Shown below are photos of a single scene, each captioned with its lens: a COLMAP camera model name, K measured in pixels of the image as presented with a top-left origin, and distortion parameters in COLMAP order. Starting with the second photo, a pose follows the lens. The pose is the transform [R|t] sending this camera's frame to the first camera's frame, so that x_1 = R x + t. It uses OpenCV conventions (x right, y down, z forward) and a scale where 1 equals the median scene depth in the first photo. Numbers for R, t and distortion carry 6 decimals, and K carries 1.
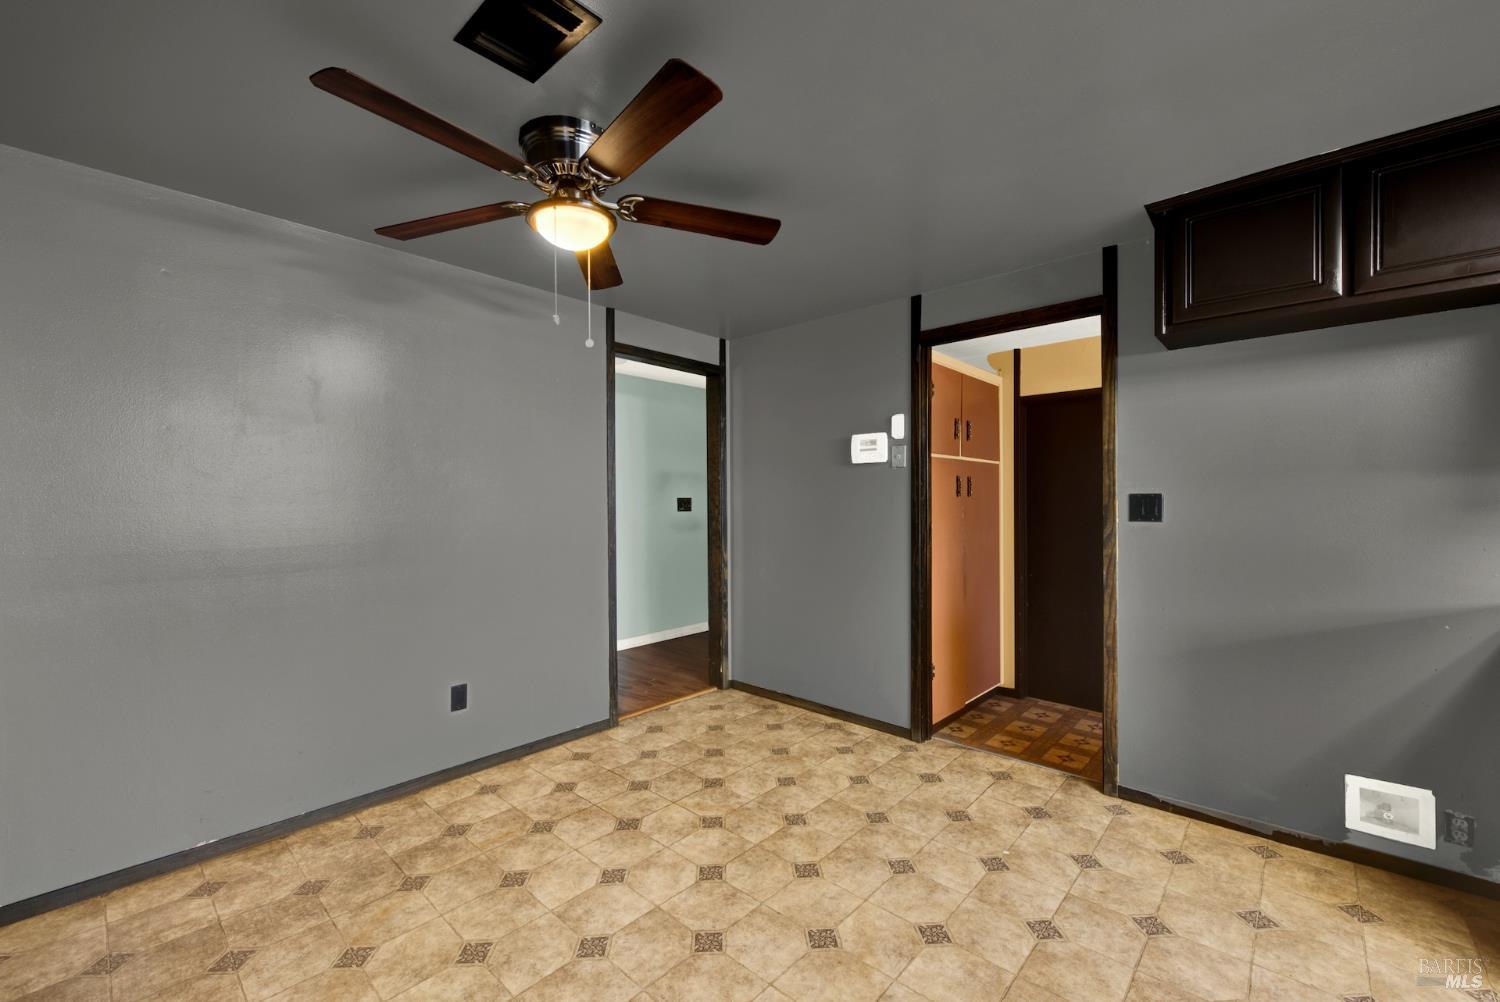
lens RADIAL K [[602.5, 0, 754.2], [0, 602.5, 501.9], [0, 0, 1]] dist [-0.001579, -0.000413]
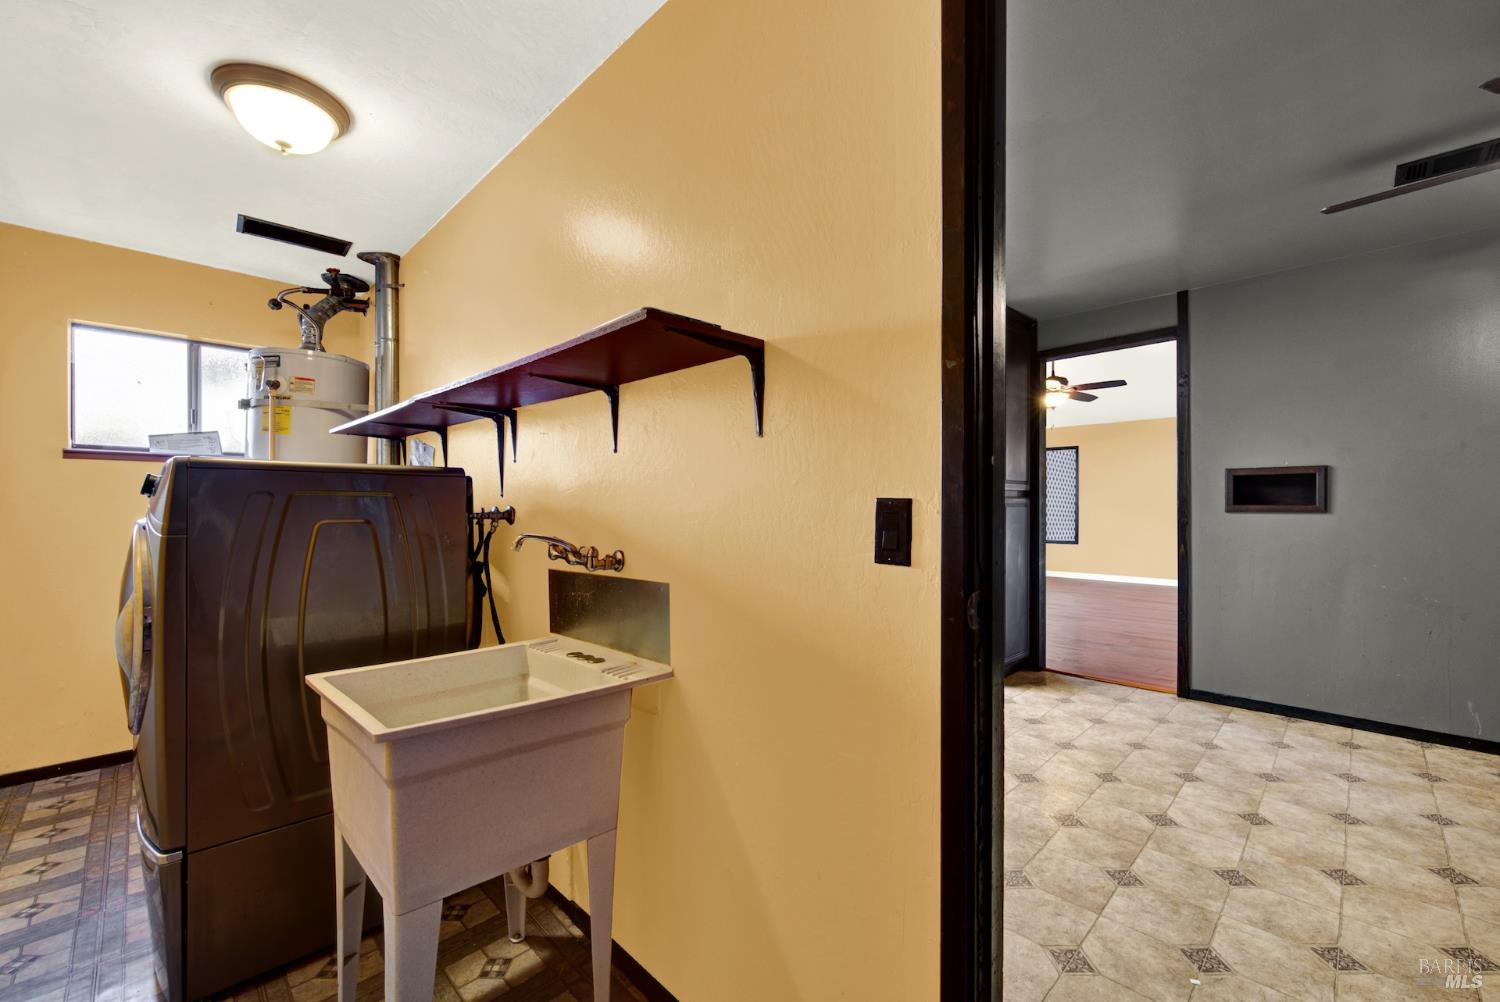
lens RADIAL K [[602.5, 0, 754.2], [0, 602.5, 501.9], [0, 0, 1]] dist [-0.001579, -0.000413]
pose [[-0.998570, 0.002630, 0.053396, 1.019658], [0.002656, 0.999996, 0.000403, 0.072222], [-0.053394, 0.000545, -0.998573, 1.987870]]
